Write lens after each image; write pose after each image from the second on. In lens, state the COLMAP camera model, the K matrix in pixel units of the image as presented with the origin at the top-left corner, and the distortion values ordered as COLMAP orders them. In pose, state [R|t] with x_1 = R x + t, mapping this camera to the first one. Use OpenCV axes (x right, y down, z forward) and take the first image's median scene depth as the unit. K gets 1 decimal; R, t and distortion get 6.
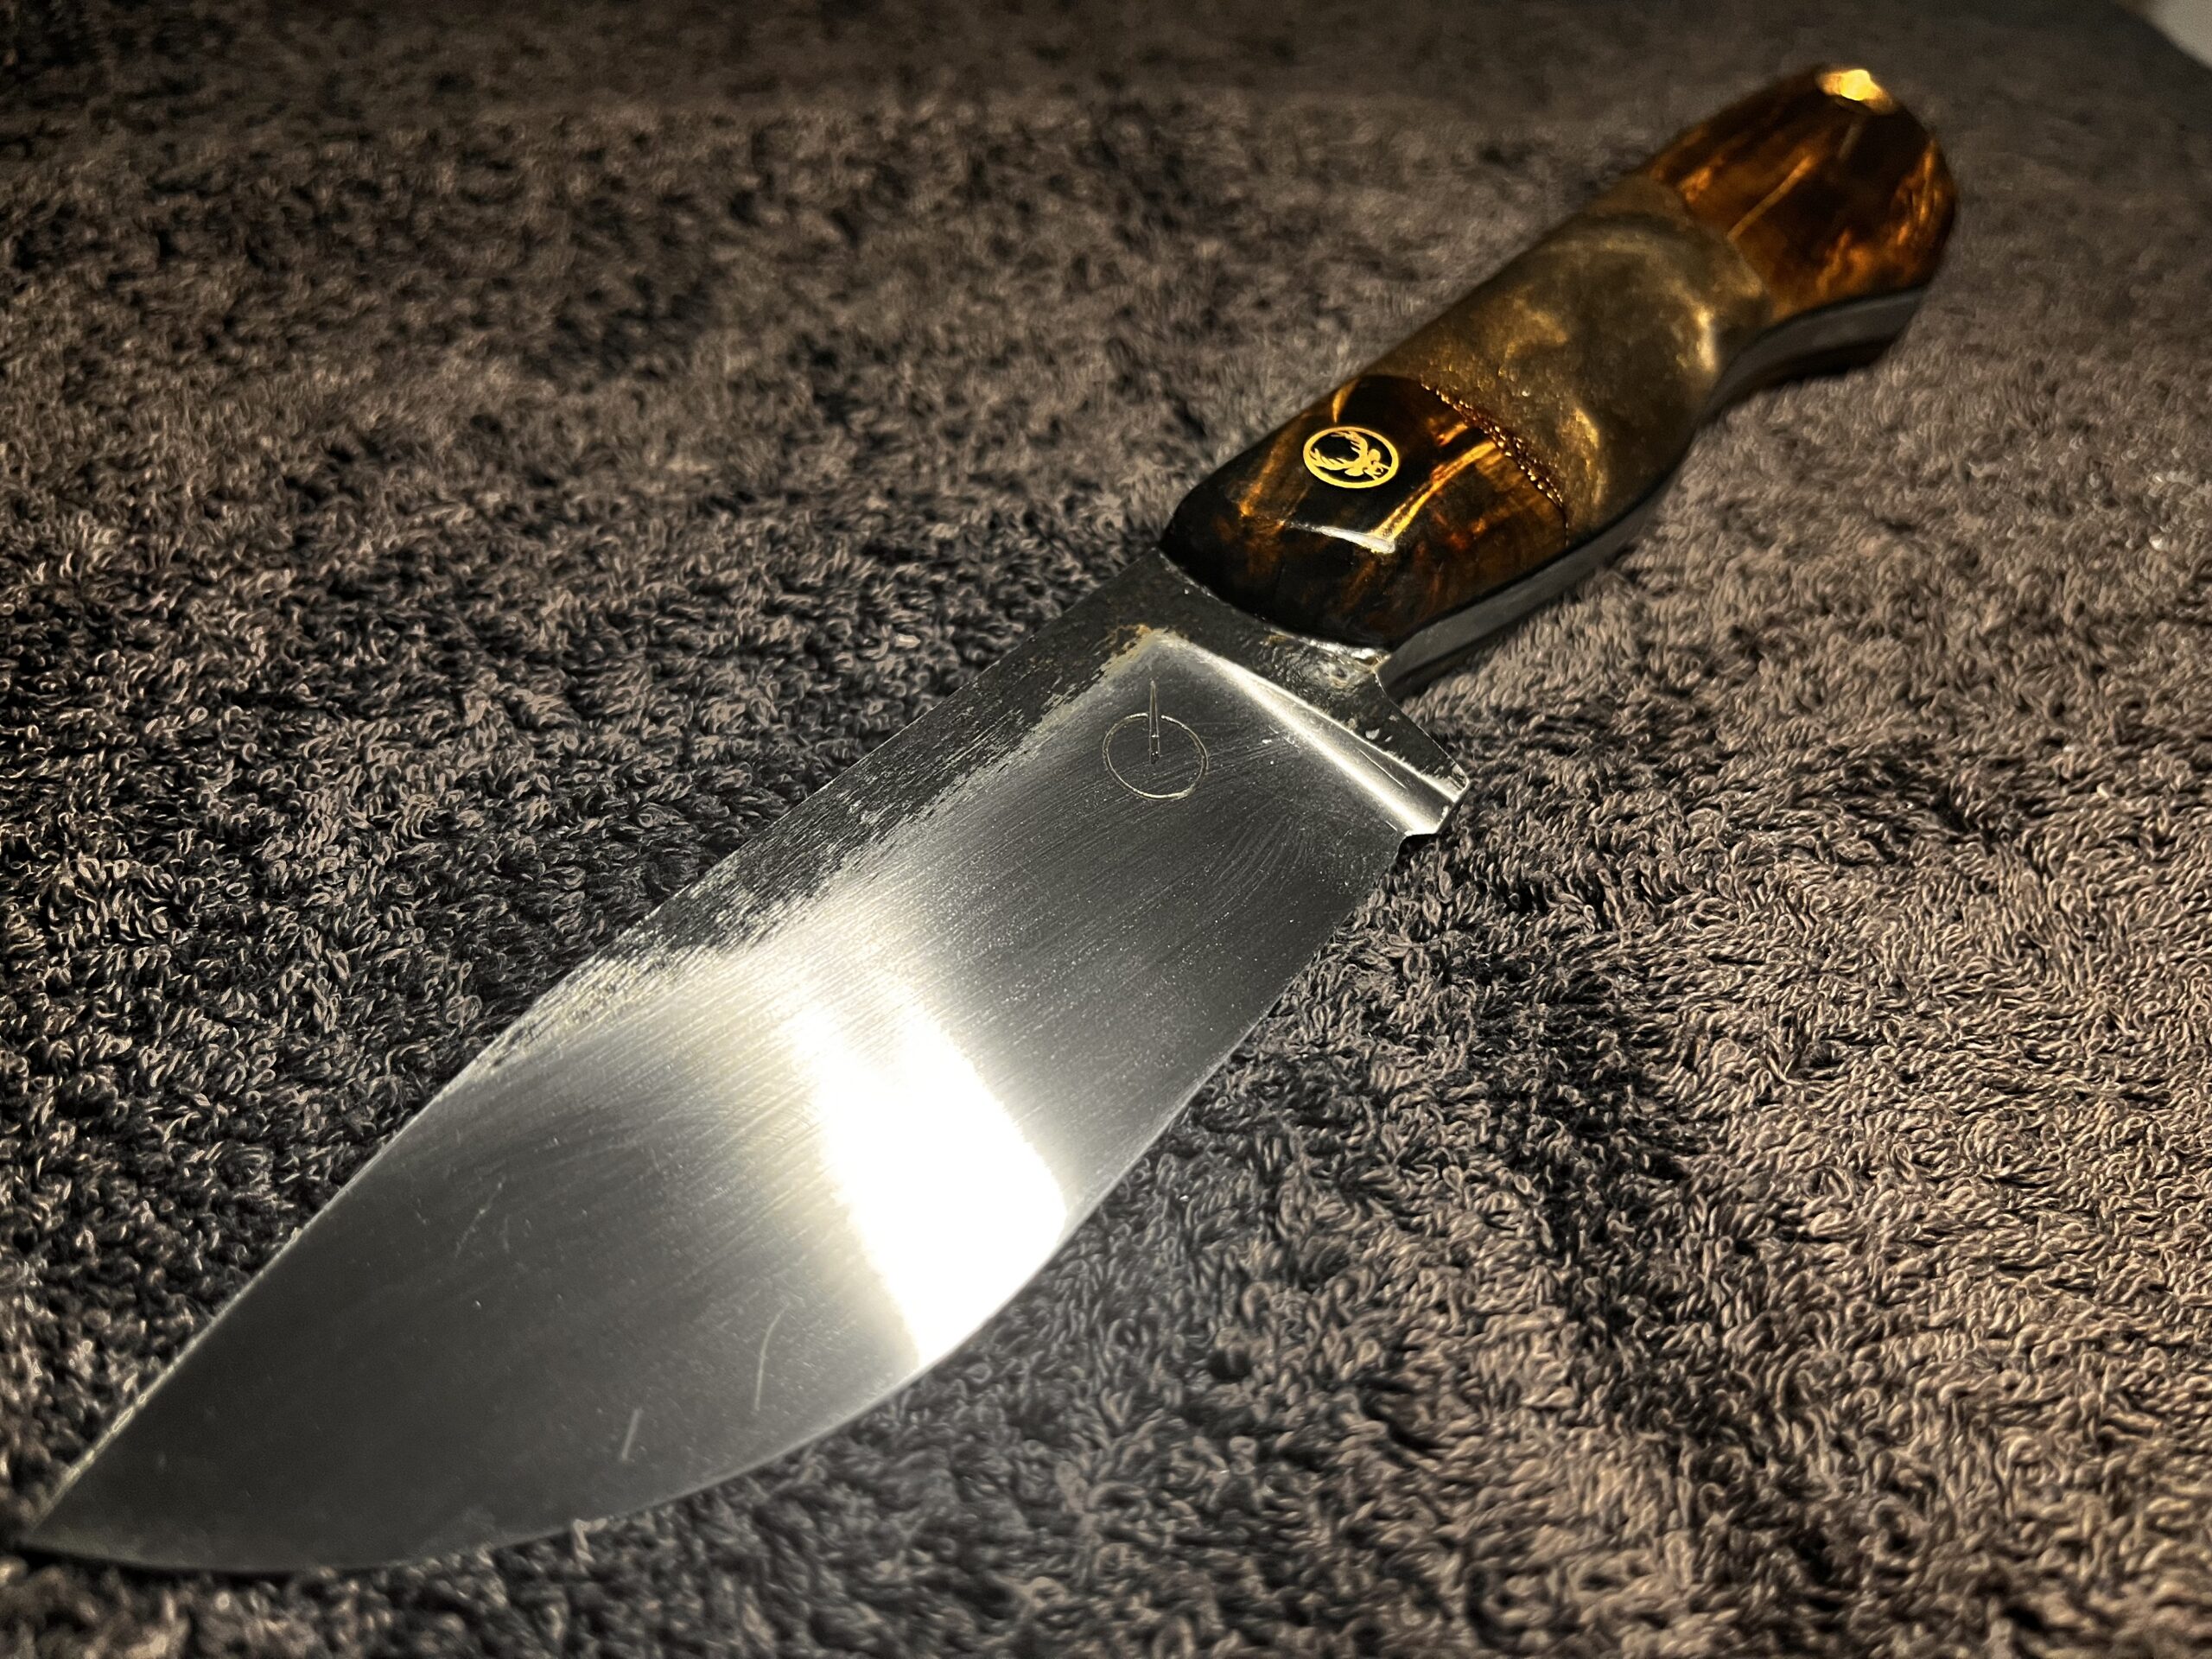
lens RADIAL K [[1695.3, 0, 1125.7], [0, 1695.3, 808.4], [0, 0, 1]] dist [0.003202, -0.040085]
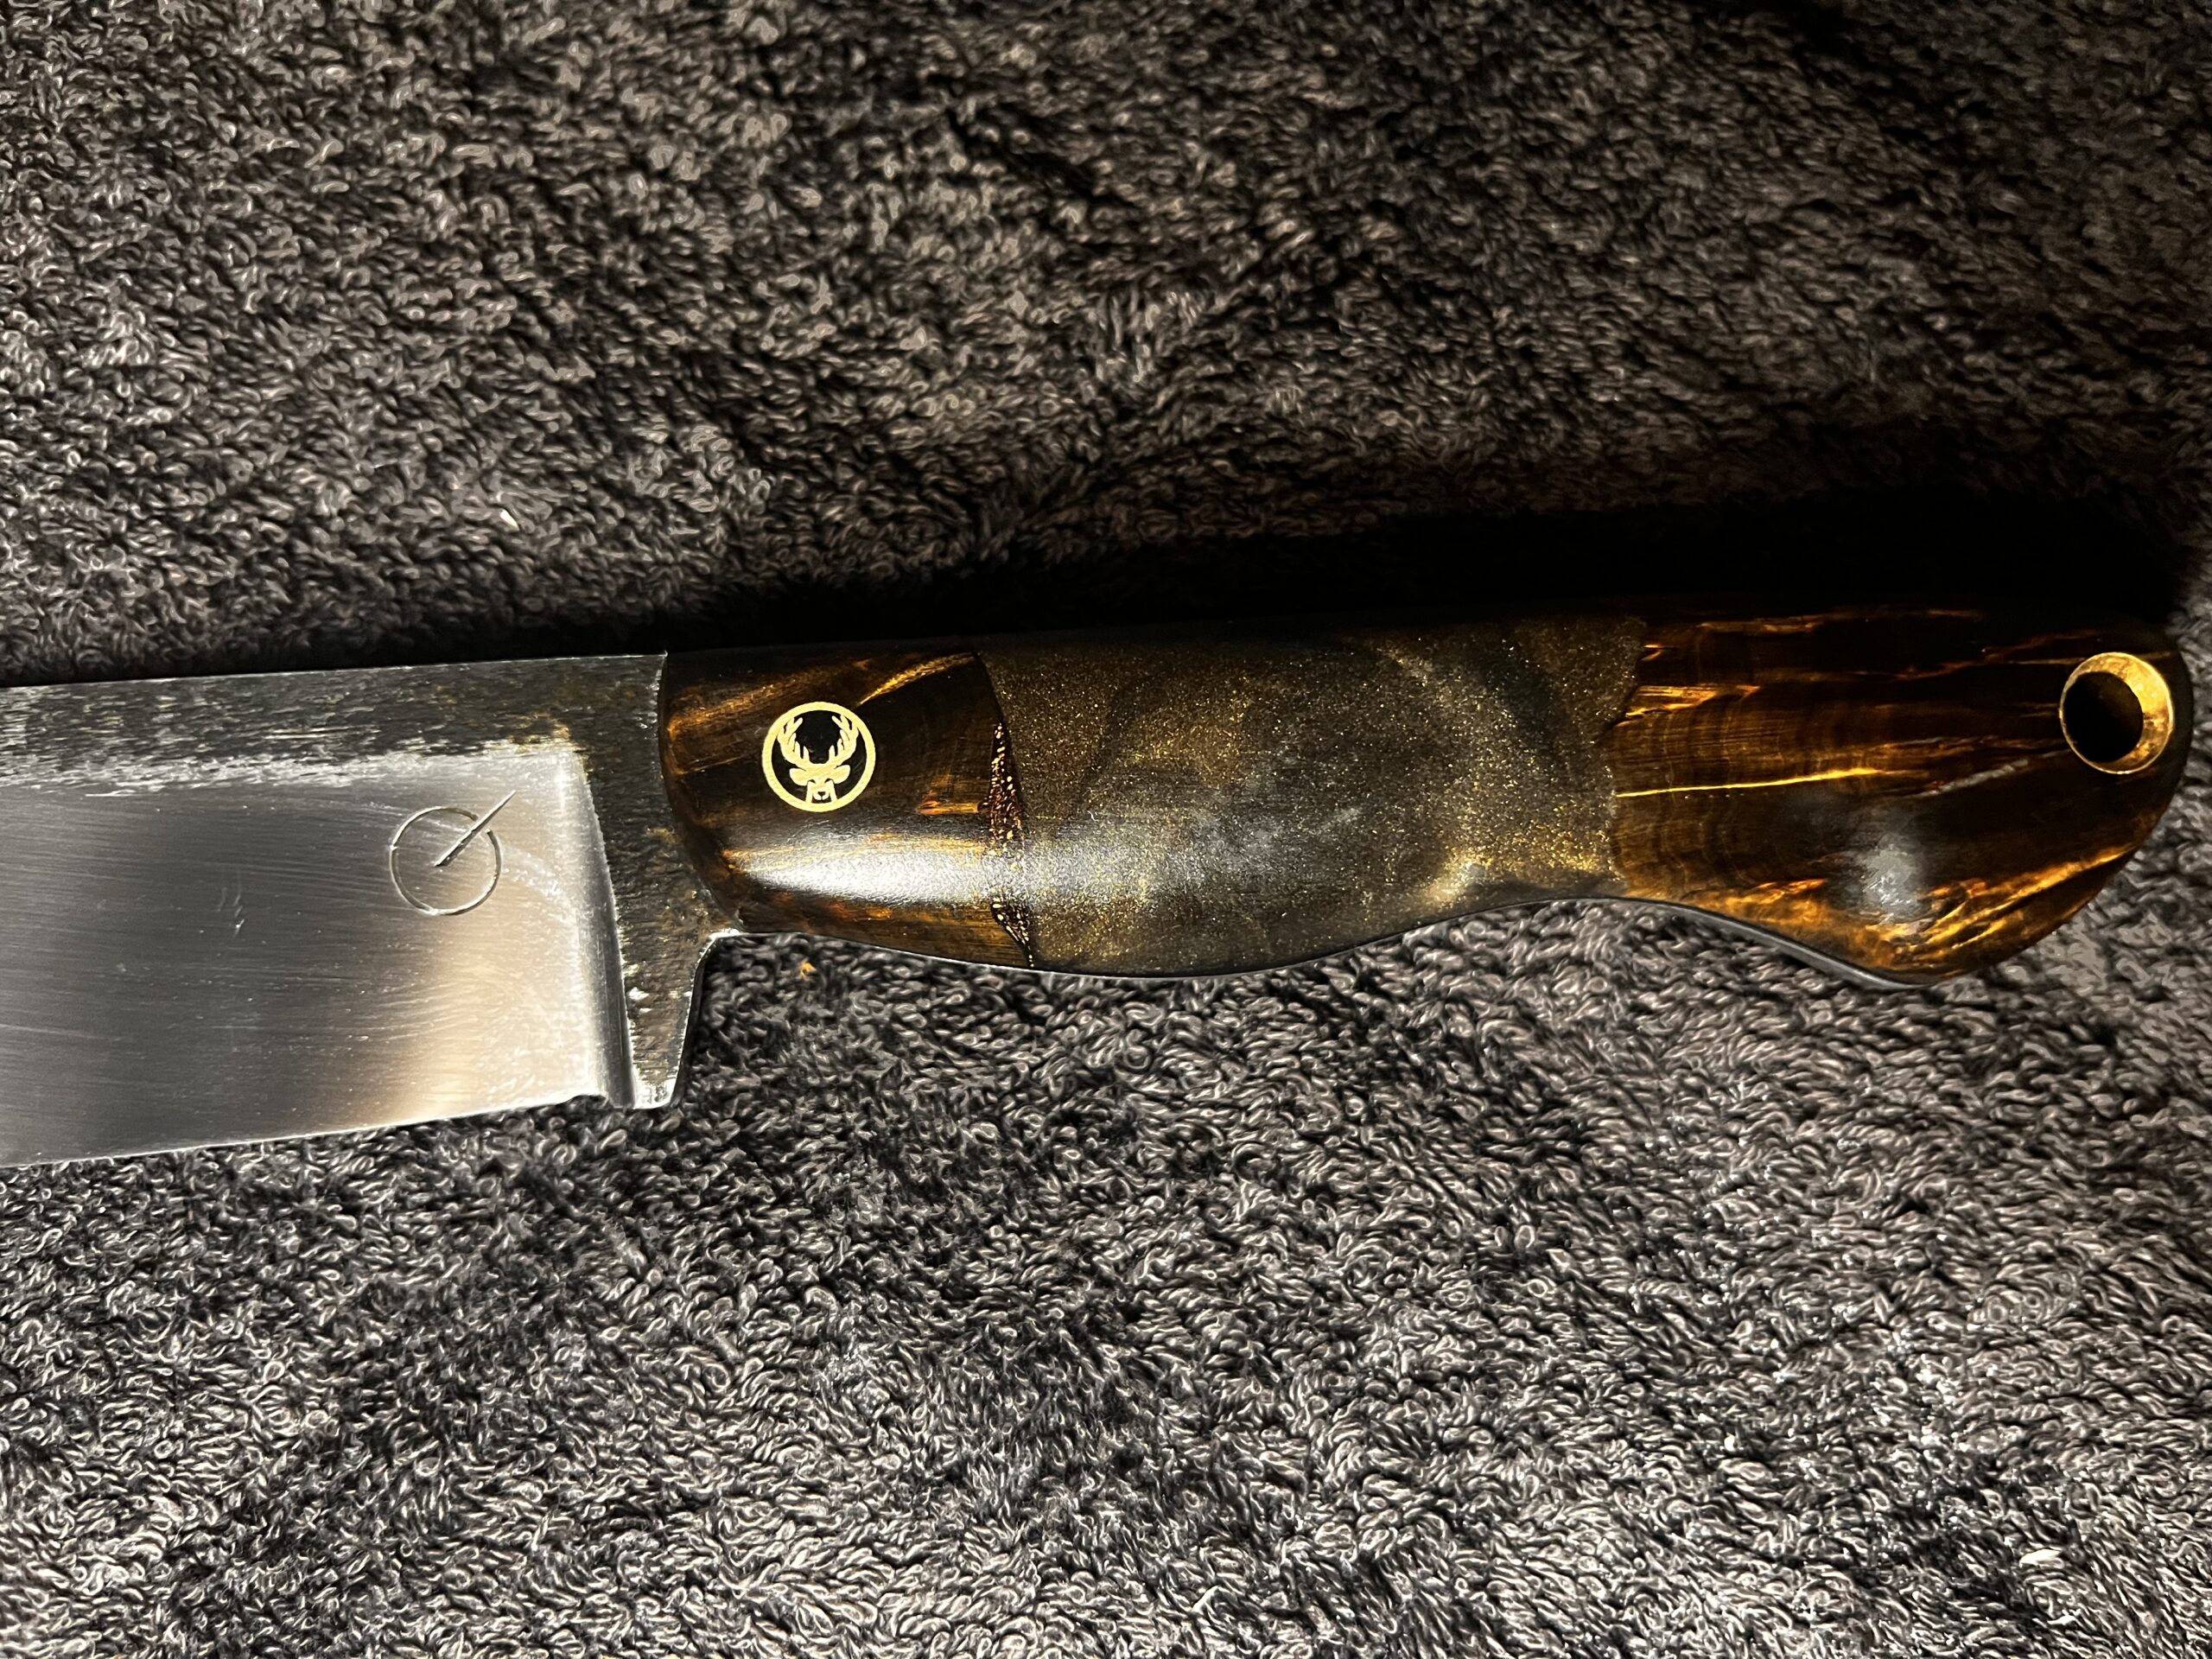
lens RADIAL K [[1695.3, 0, 1125.7], [0, 1695.3, 808.4], [0, 0, 1]] dist [0.003202, -0.040085]
pose [[0.692348, 0.704550, -0.155767, 0.414013], [-0.538995, 0.648500, 0.537524, -0.775049], [0.479728, -0.288196, 0.828737, 0.380017]]
